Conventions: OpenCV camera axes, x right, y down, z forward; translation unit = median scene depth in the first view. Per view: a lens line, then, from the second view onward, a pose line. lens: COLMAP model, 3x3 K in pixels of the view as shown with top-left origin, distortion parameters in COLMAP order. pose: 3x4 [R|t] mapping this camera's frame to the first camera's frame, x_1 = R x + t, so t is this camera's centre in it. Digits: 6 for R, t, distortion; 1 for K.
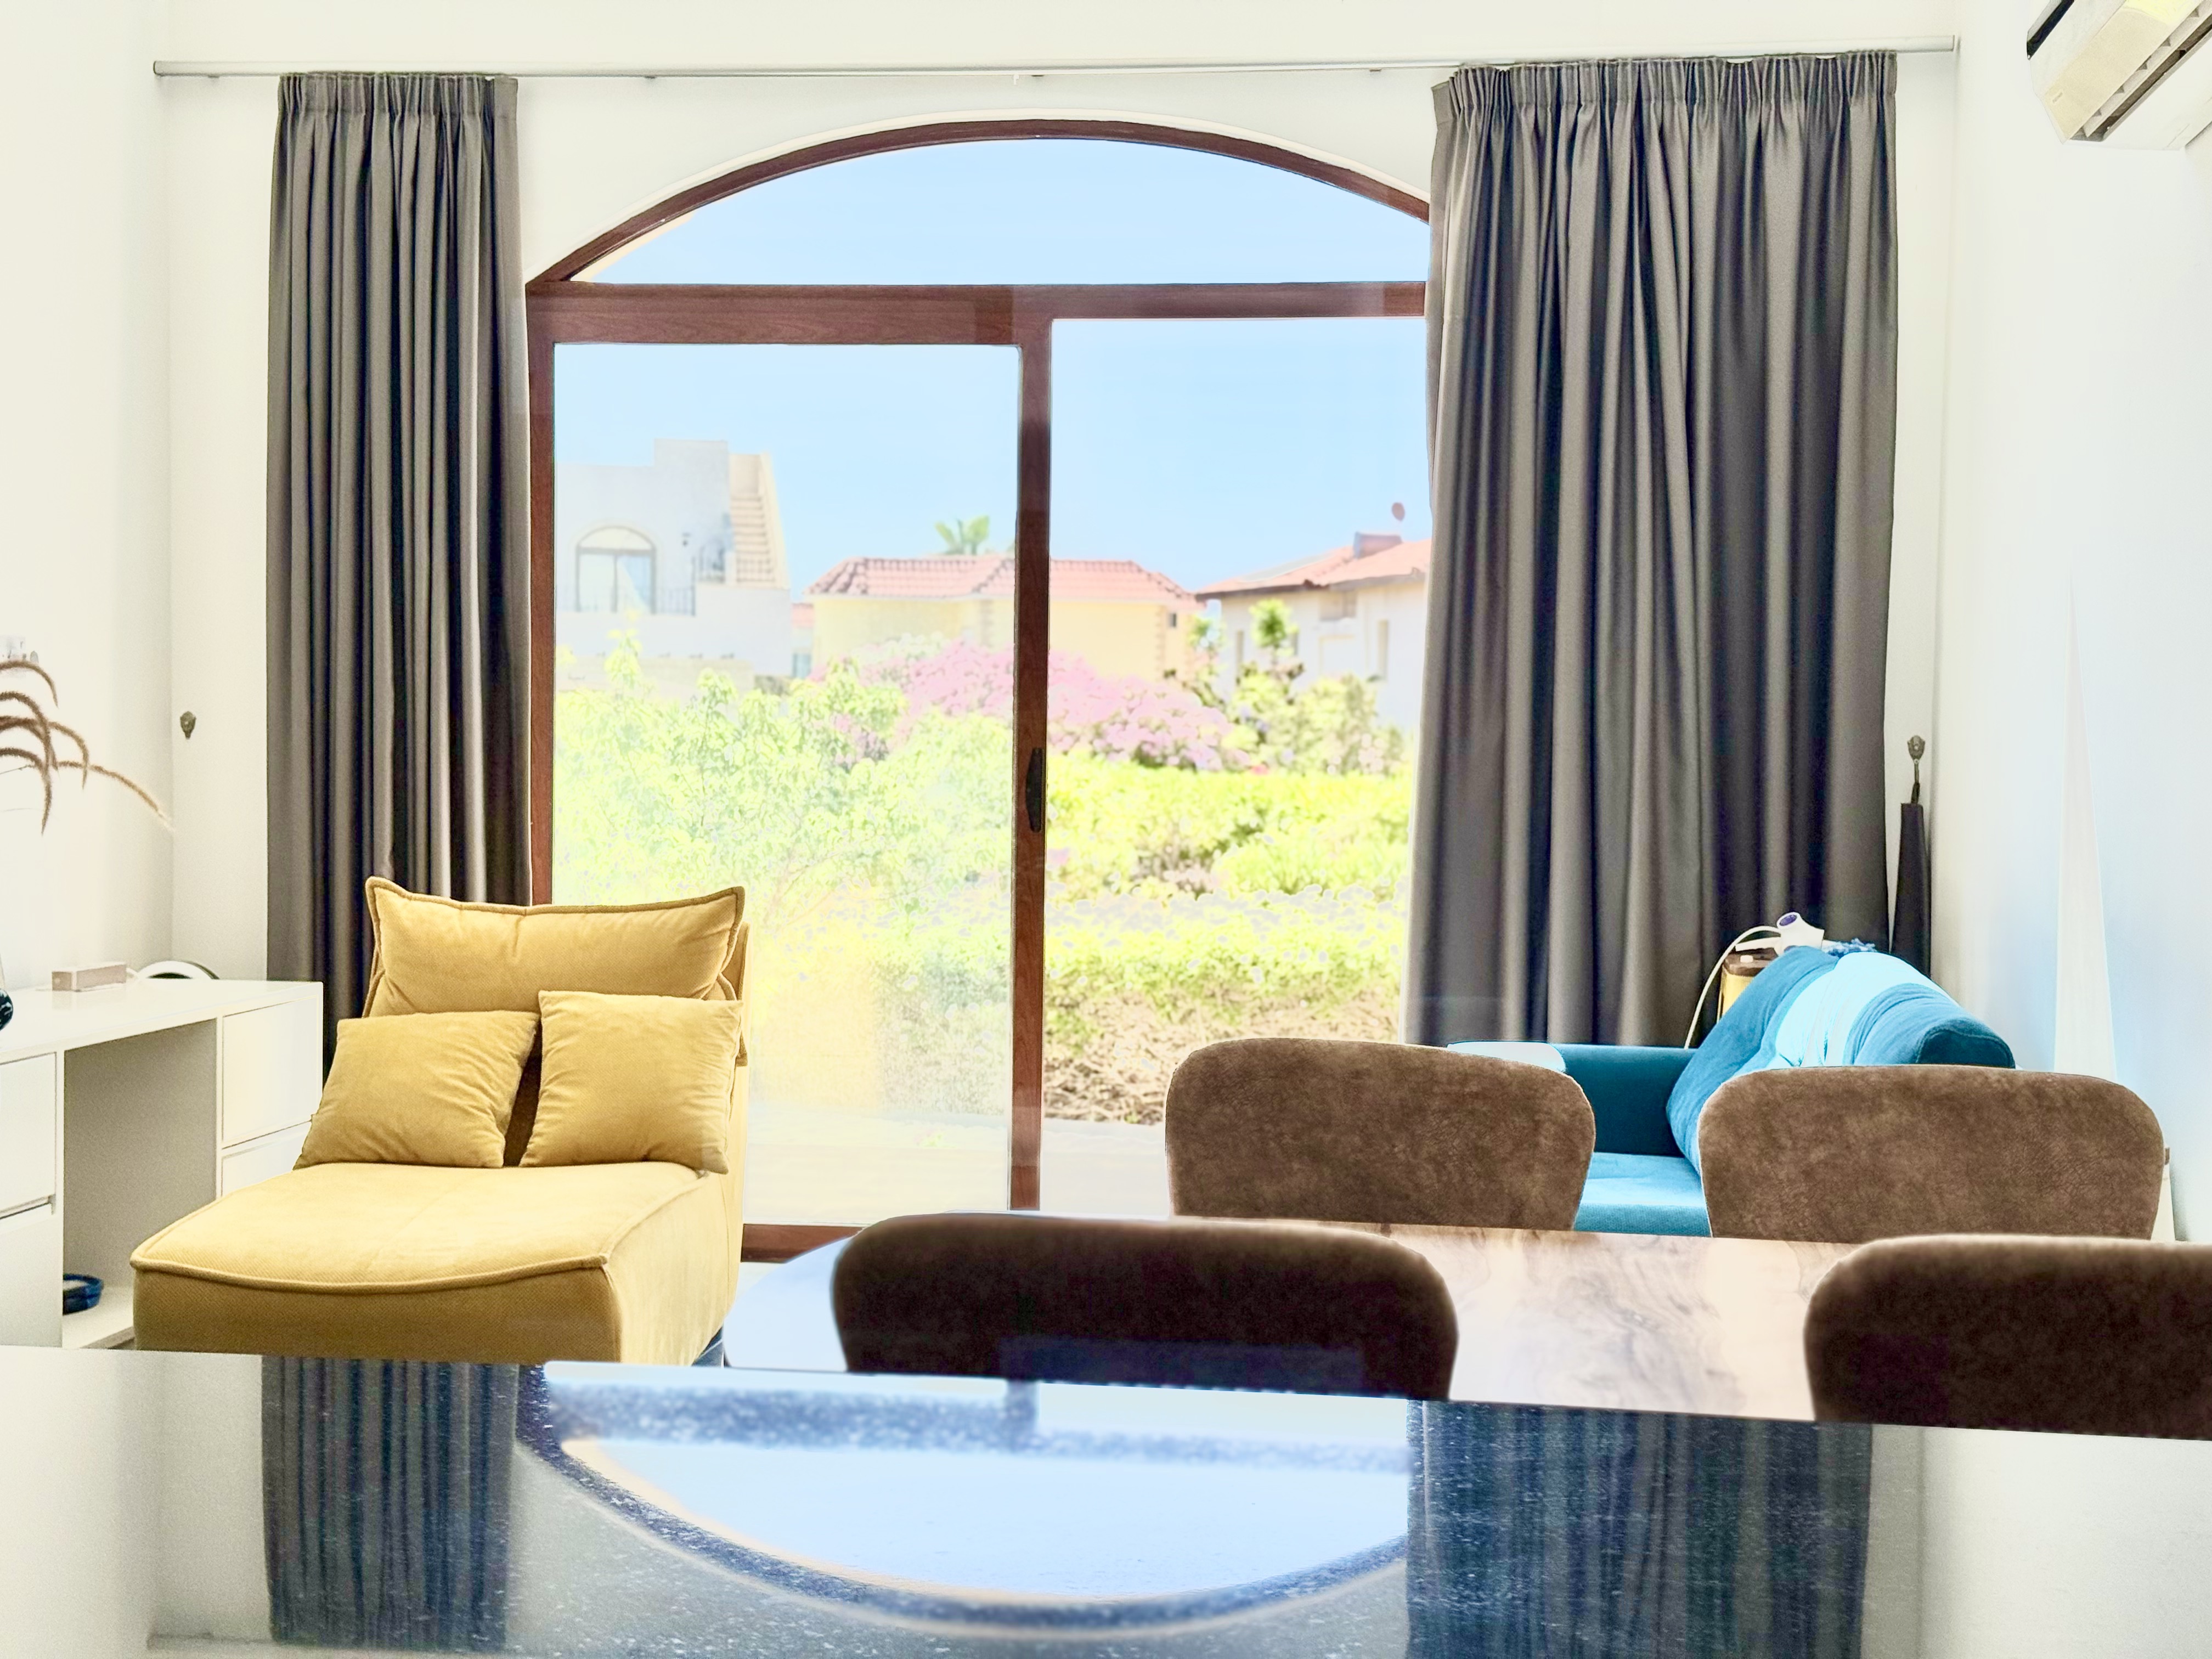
lens RADIAL K [[3083.0, 0, 1114.3], [0, 3083.0, 843.1], [0, 0, 1]] dist [0.130336, 0.006962]
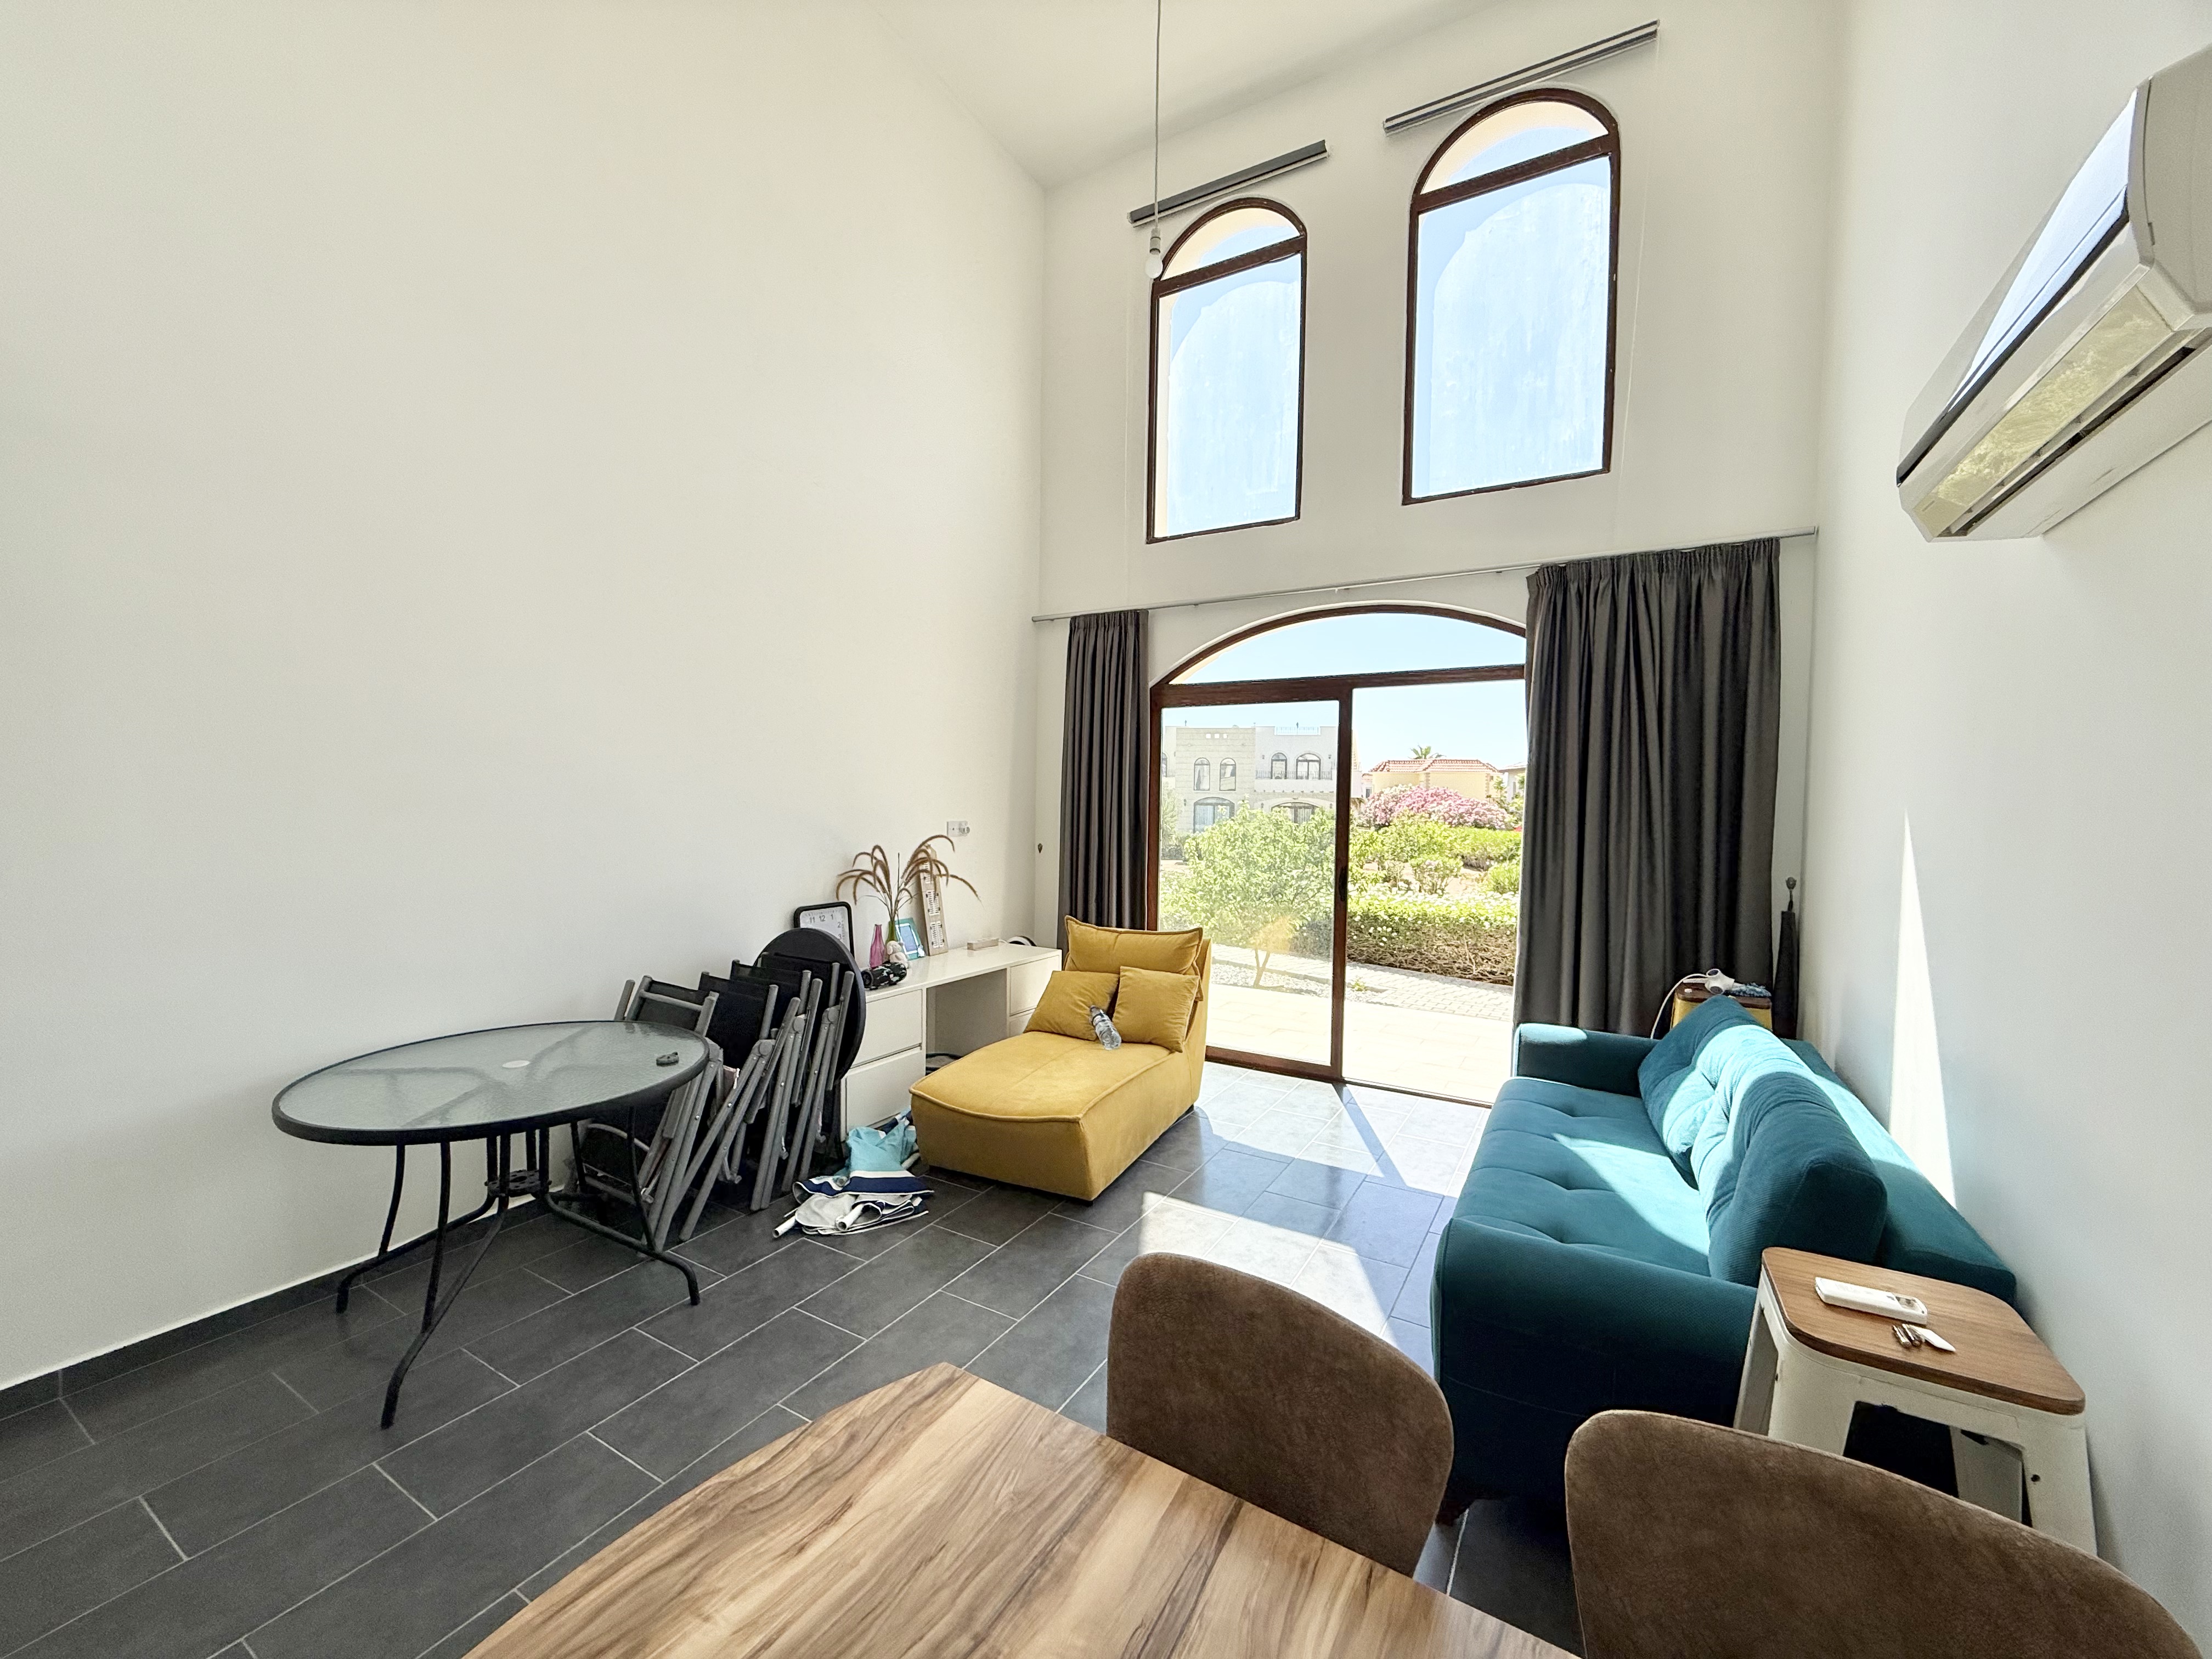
lens RADIAL K [[883.2, 0, 1099.3], [0, 883.2, 830.1], [0, 0, 1]] dist [0.001451, 0.000192]
pose [[0.919497, 0.013388, -0.392869, 0.074312], [-0.018763, 0.999775, -0.009844, -0.051988], [0.392649, 0.016423, 0.919542, 0.312505]]
